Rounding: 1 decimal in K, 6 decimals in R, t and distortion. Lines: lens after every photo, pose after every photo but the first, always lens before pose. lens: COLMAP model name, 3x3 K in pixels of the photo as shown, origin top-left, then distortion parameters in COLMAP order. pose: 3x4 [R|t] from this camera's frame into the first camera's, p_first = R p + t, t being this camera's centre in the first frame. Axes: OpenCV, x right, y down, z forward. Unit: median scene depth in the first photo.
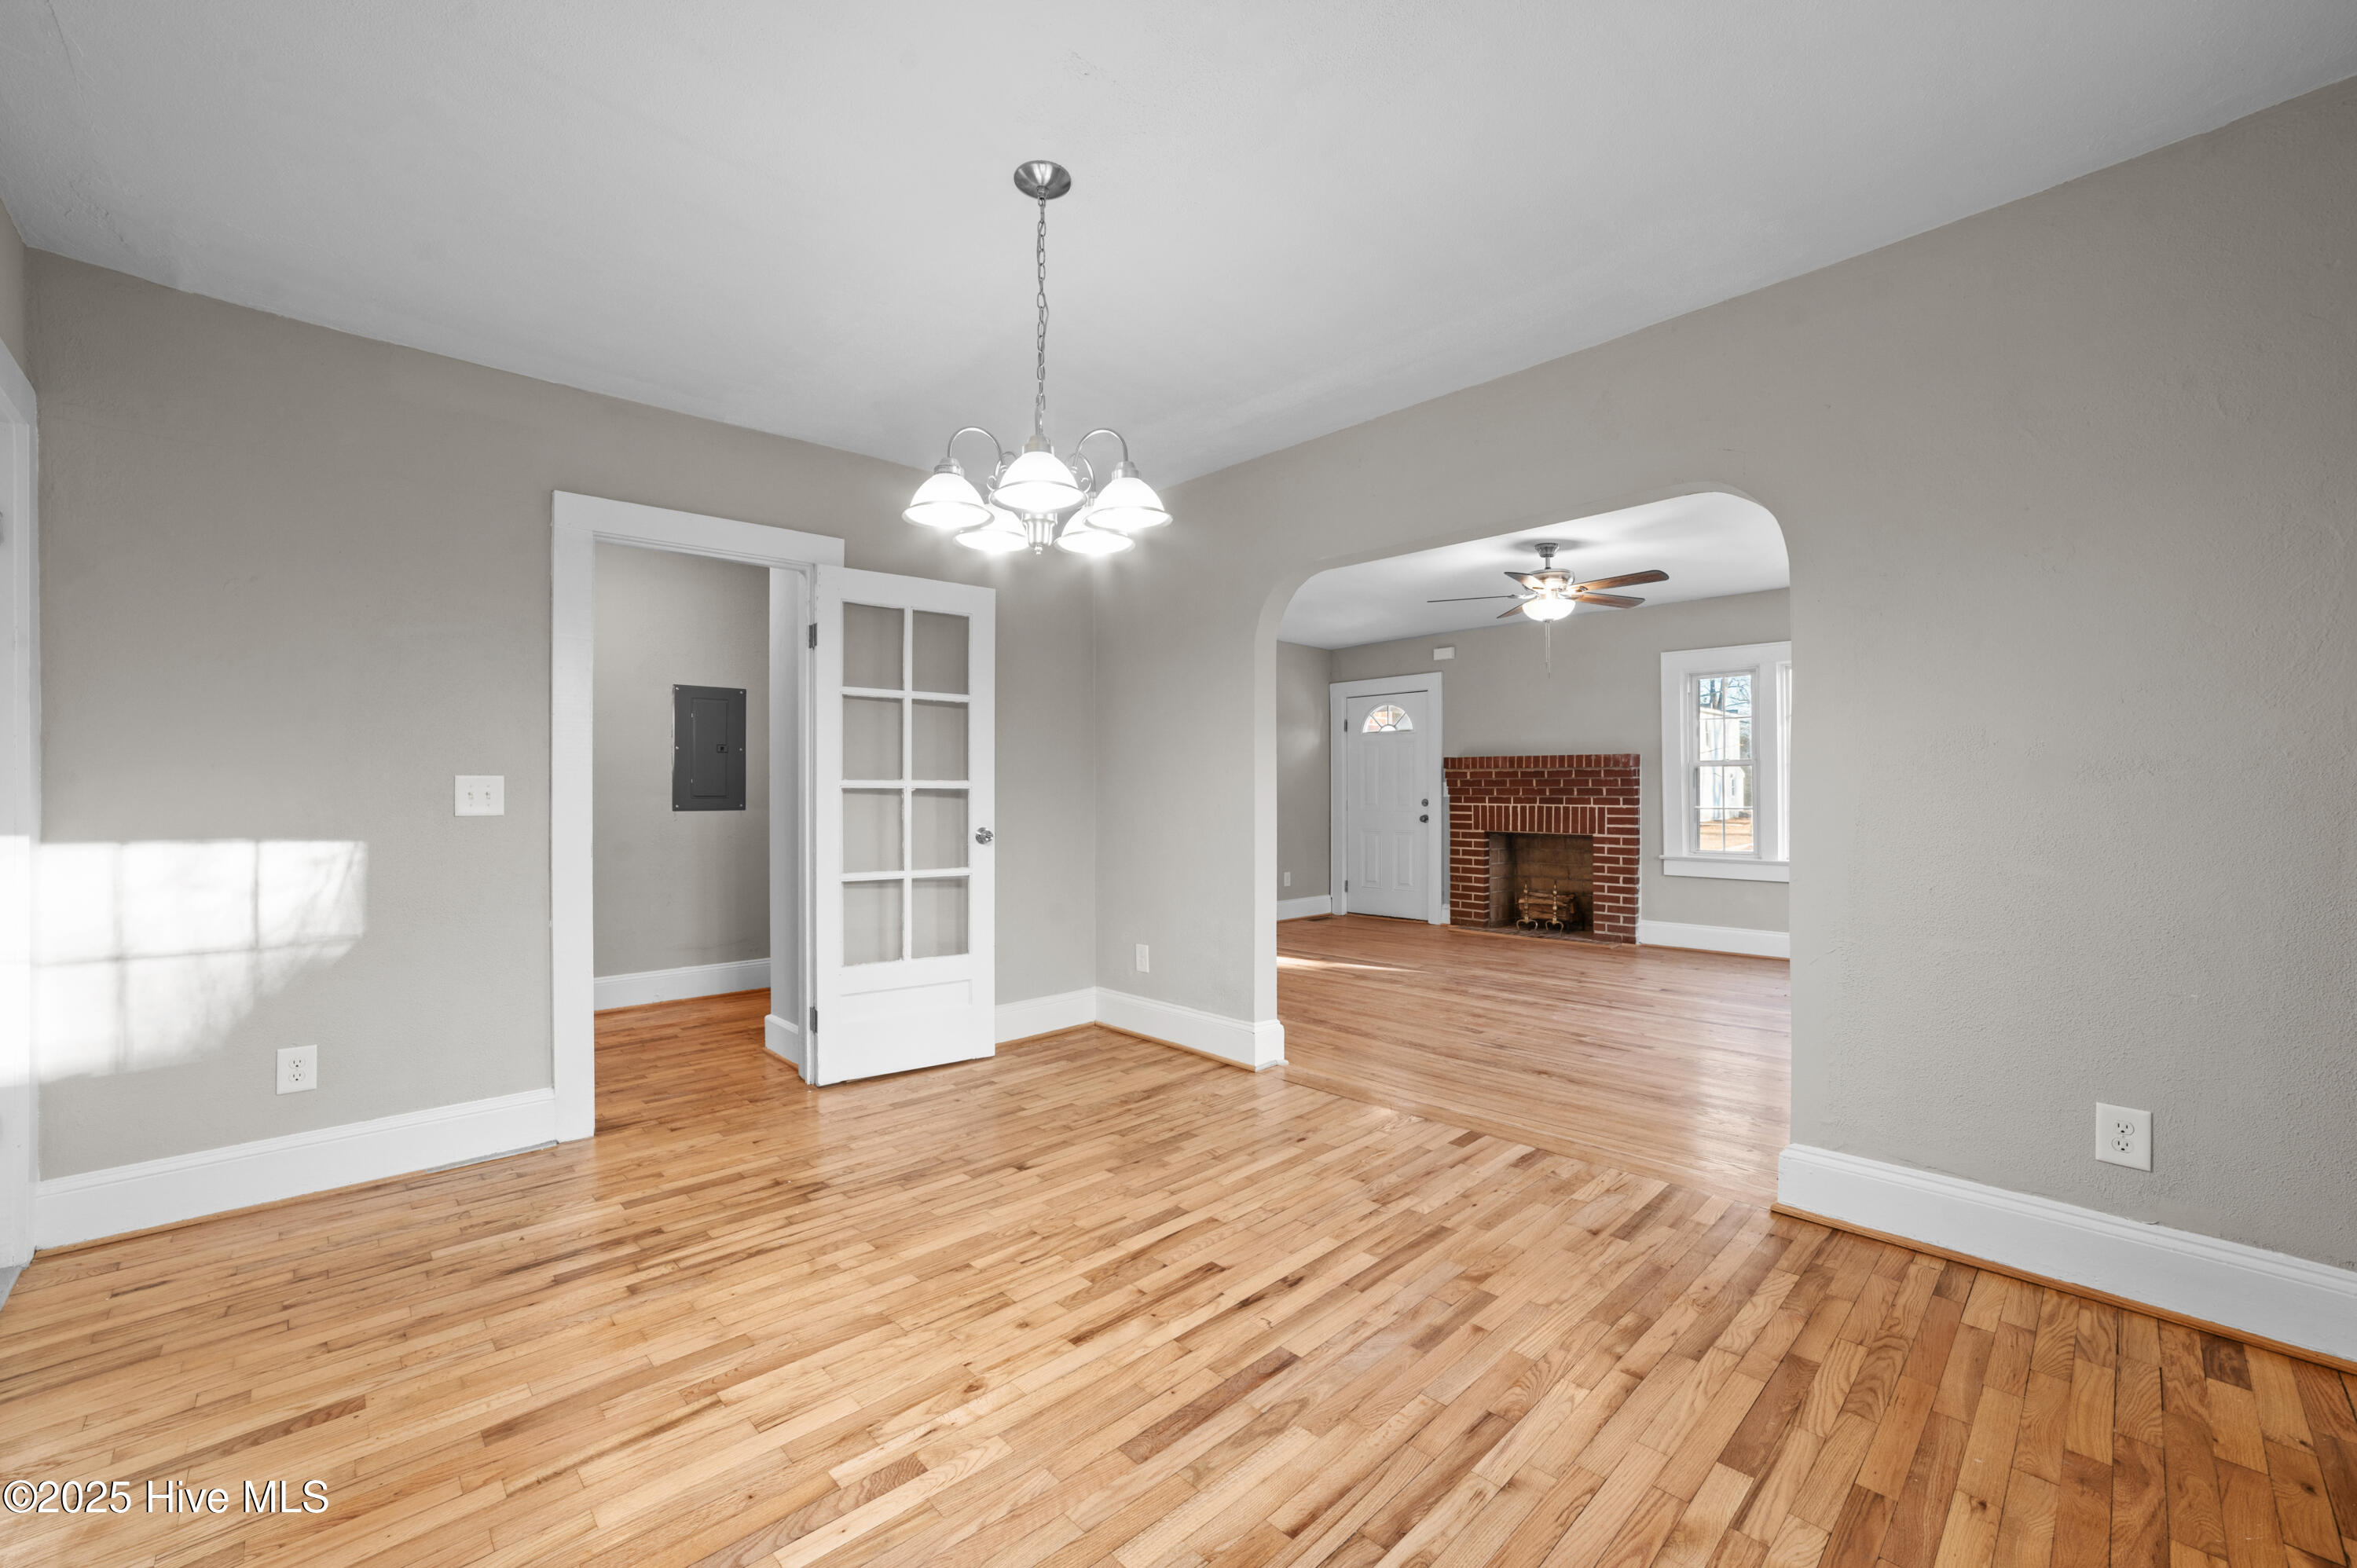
lens RADIAL K [[935.3, 0, 1185.8], [0, 935.3, 798.3], [0, 0, 1]] dist [-0.011137, 0.000325]
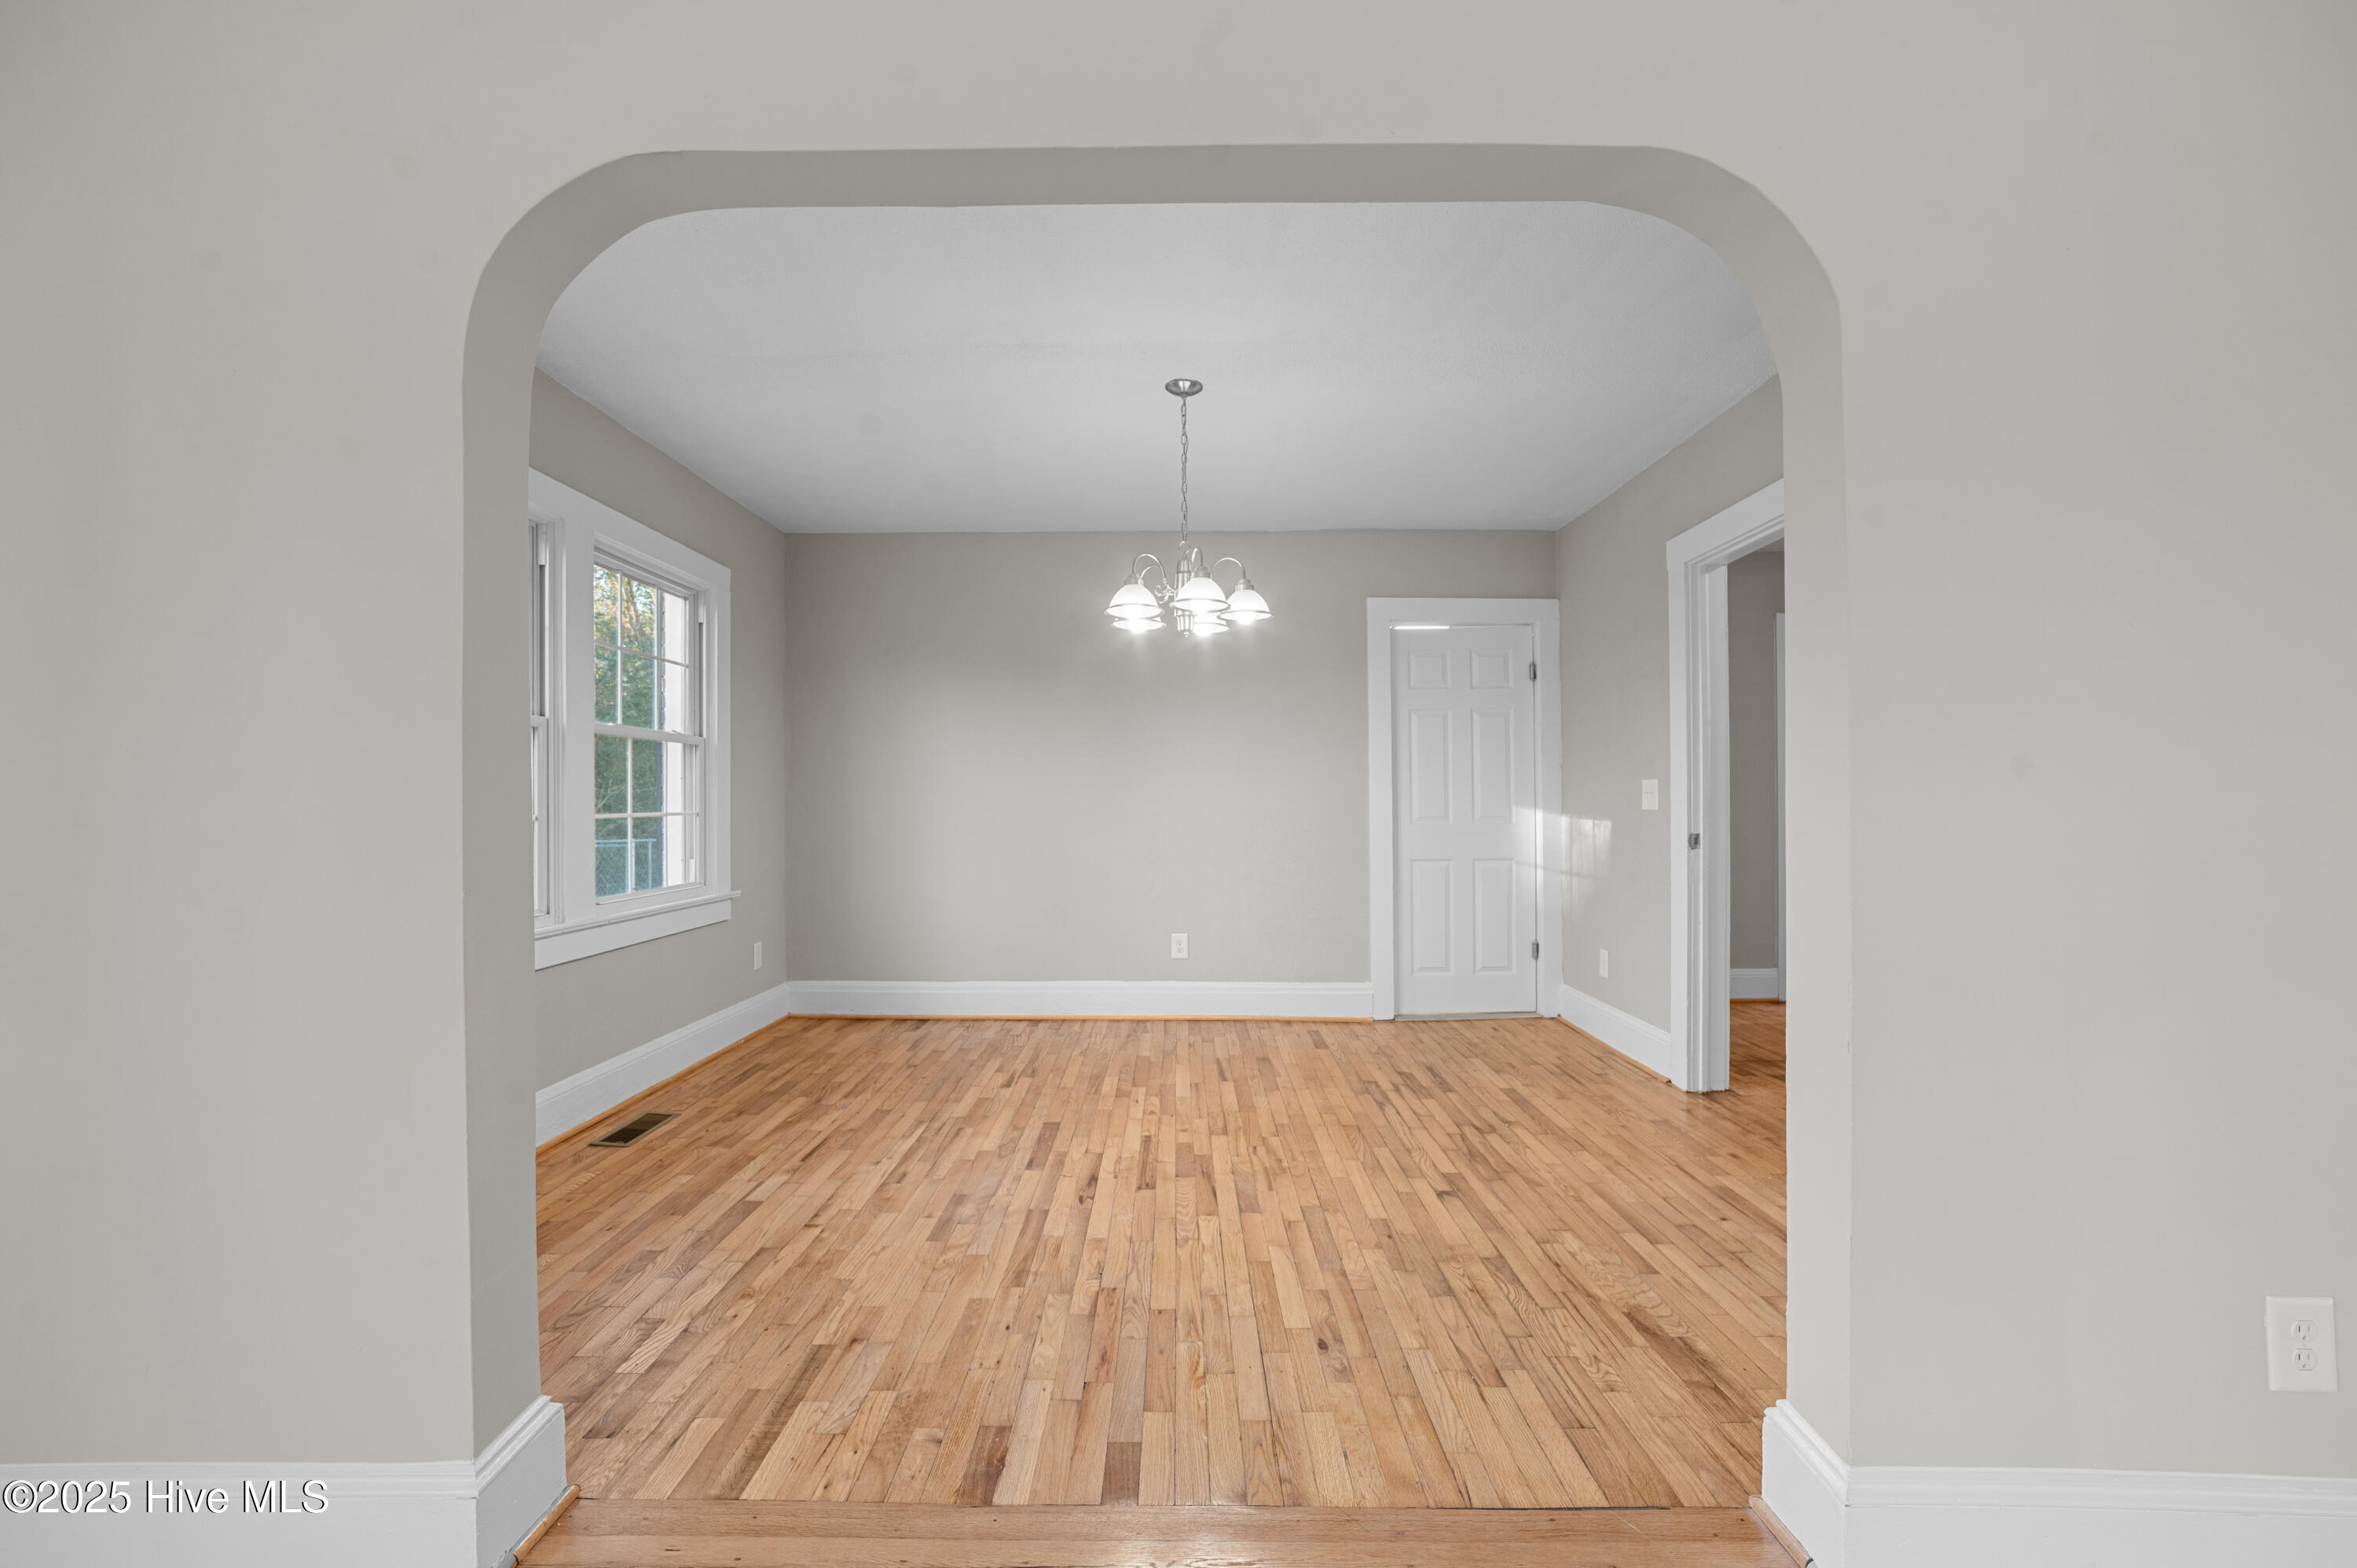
lens RADIAL K [[938.9, 0, 1162.8], [0, 938.9, 804.0], [0, 0, 1]] dist [-0.019677, 0.000081]
pose [[-0.702755, 0.005188, -0.711413, 0.279918], [0.004599, 0.999986, 0.002750, 0.001459], [0.711417, -0.001340, -0.702769, 0.597892]]
